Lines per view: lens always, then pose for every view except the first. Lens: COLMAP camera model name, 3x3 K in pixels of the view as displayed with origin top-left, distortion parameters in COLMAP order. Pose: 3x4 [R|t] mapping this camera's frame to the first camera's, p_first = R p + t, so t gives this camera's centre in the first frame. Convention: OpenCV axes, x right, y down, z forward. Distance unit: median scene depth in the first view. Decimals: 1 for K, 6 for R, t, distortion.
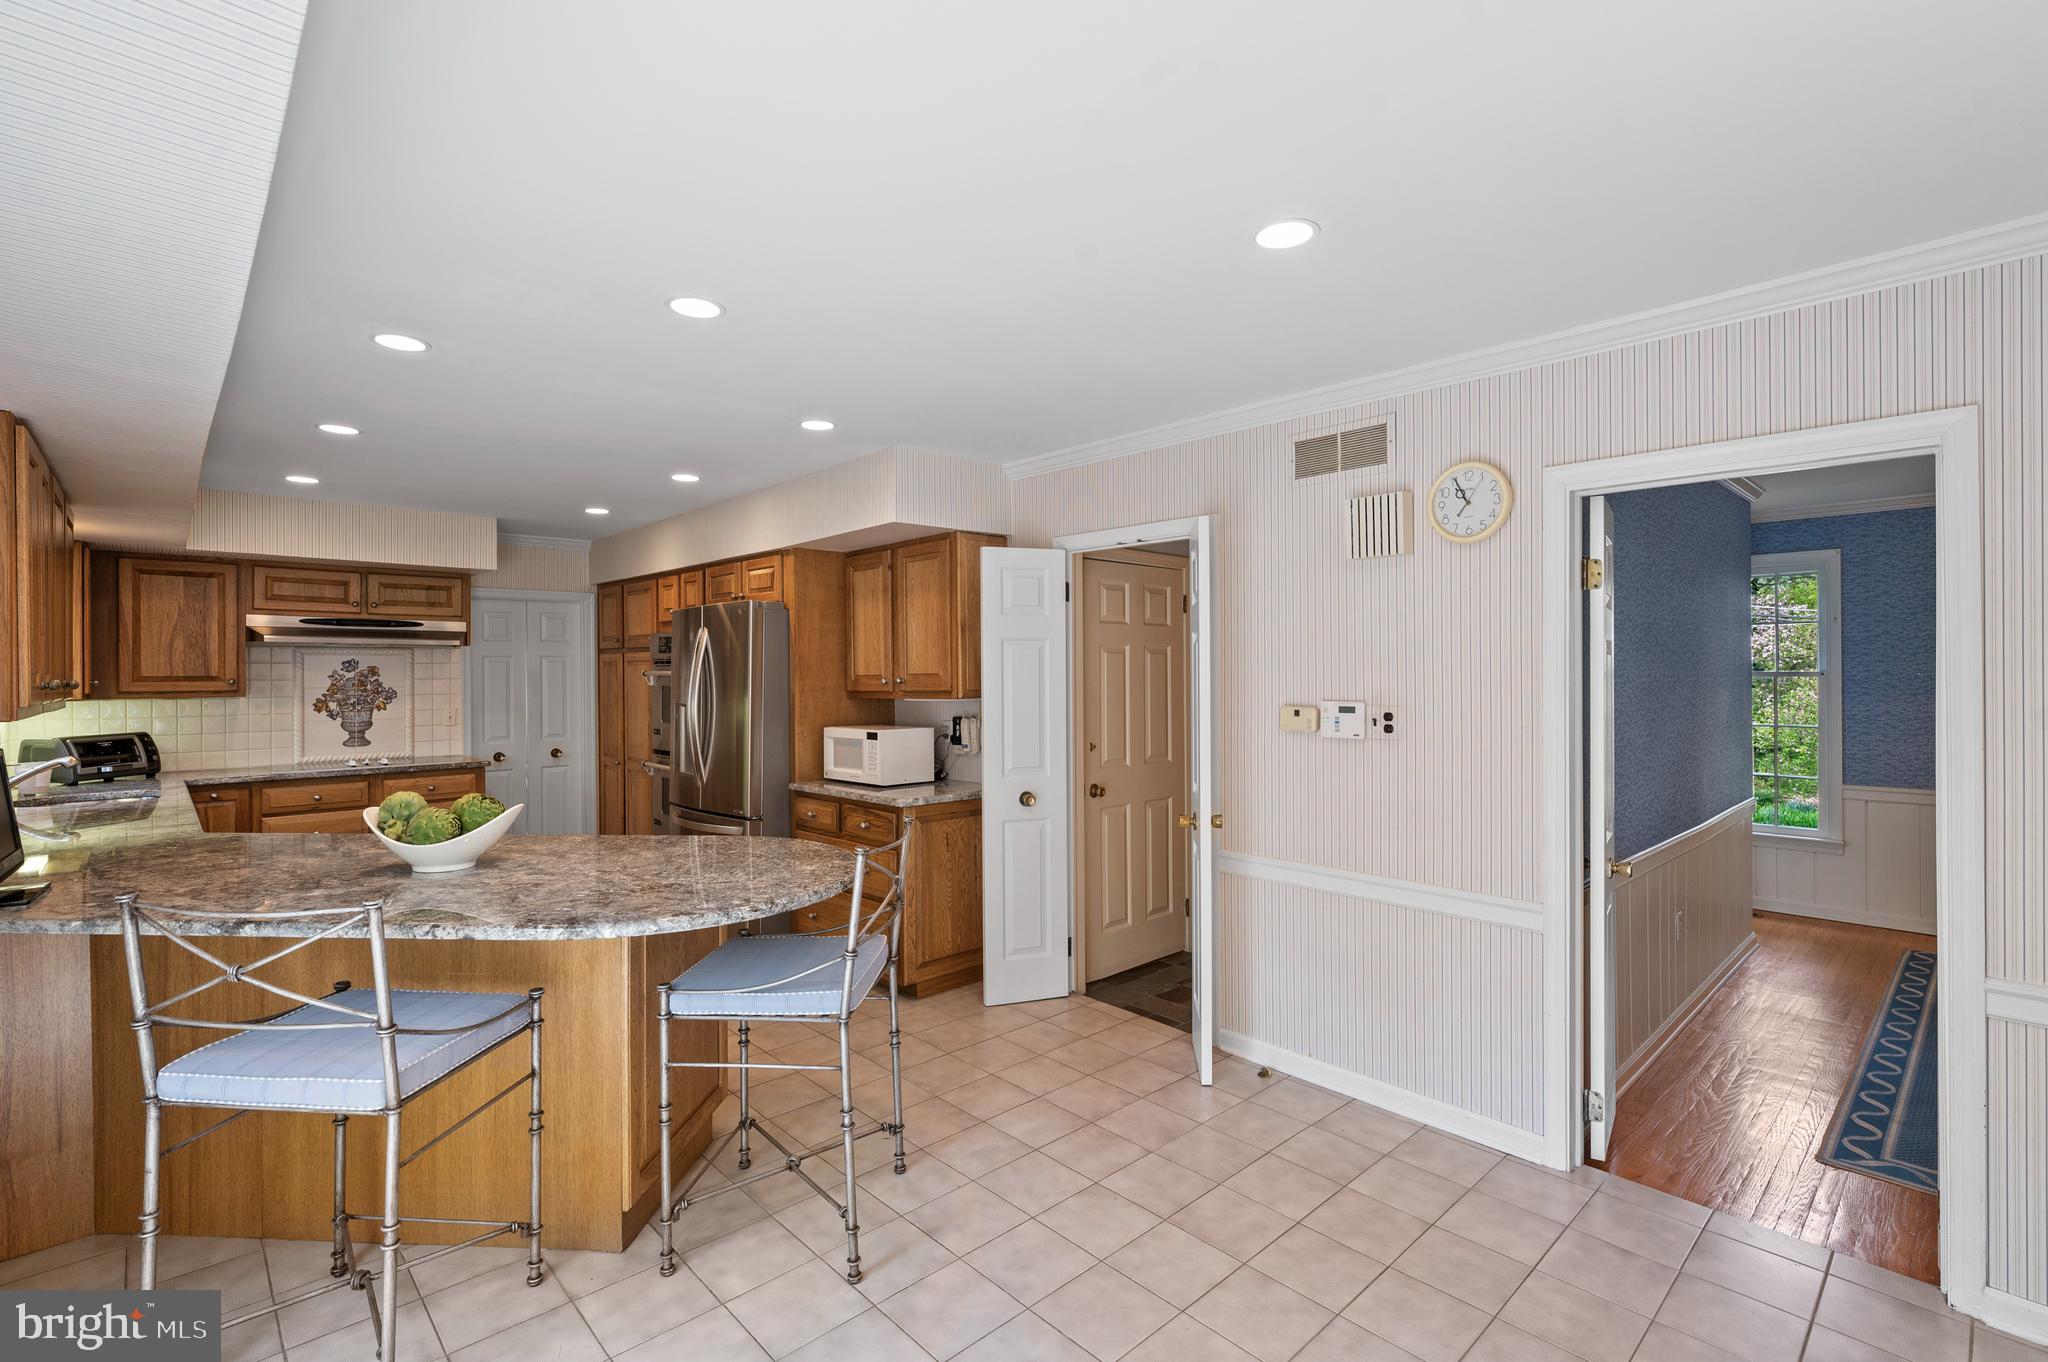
lens RADIAL K [[933.4, 0, 1041.8], [0, 933.4, 673.7], [0, 0, 1]] dist [0.010575, -0.001119]
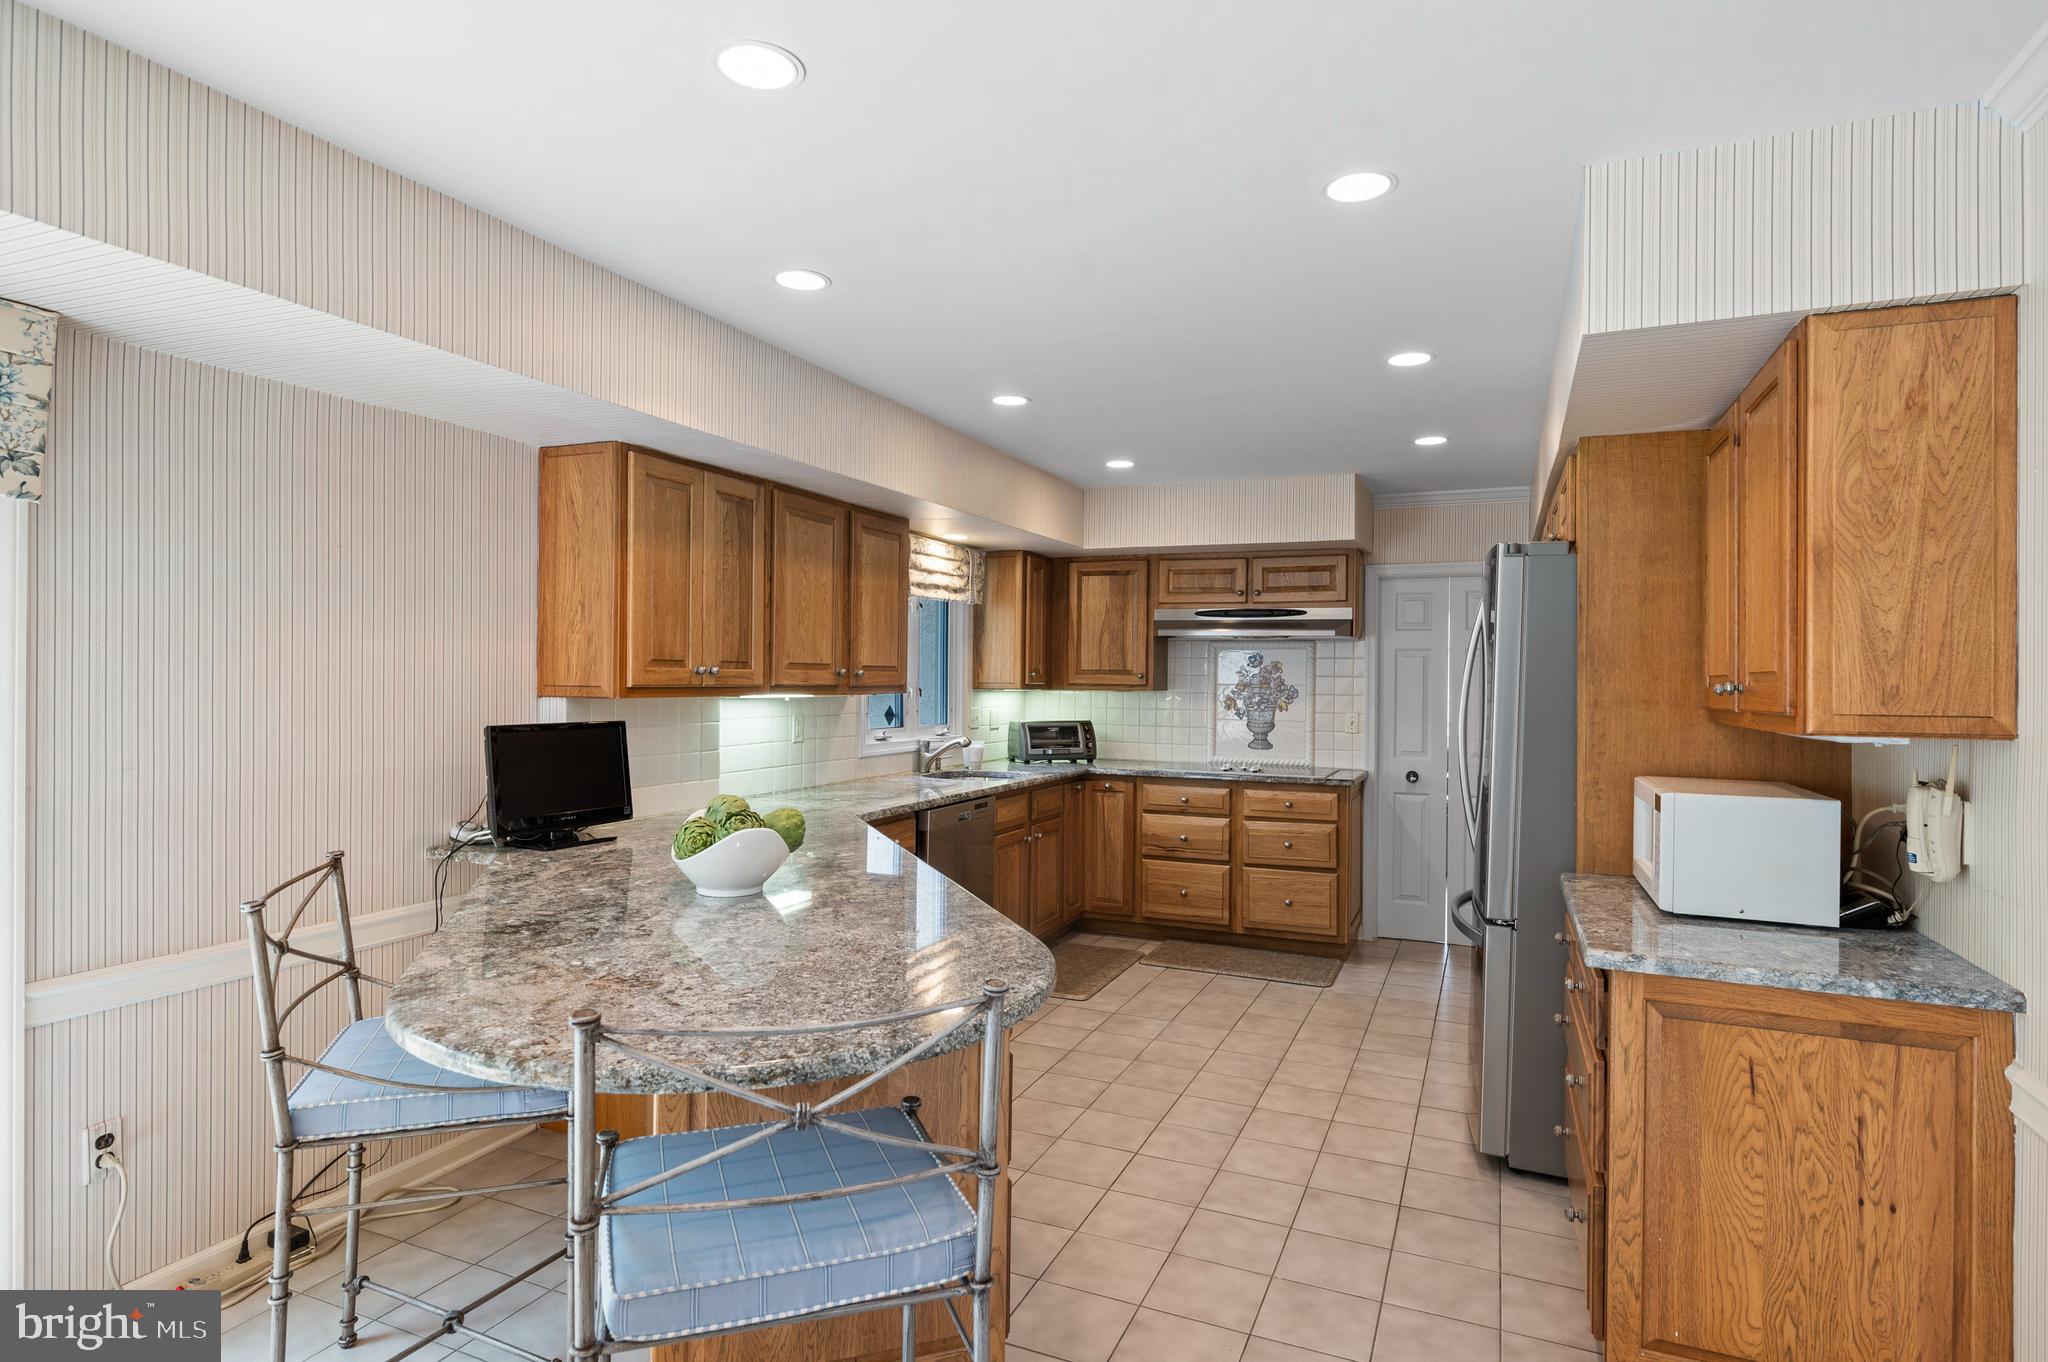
lens RADIAL K [[1089.1, 0, 1020.6], [0, 1089.1, 673.4], [0, 0, 1]] dist [0.007032, 0.000762]
pose [[0.377173, 0.009044, -0.926099, 0.168826], [-0.012073, 0.999915, 0.004848, 0.001530], [0.926064, 0.009352, 0.377250, 0.397436]]
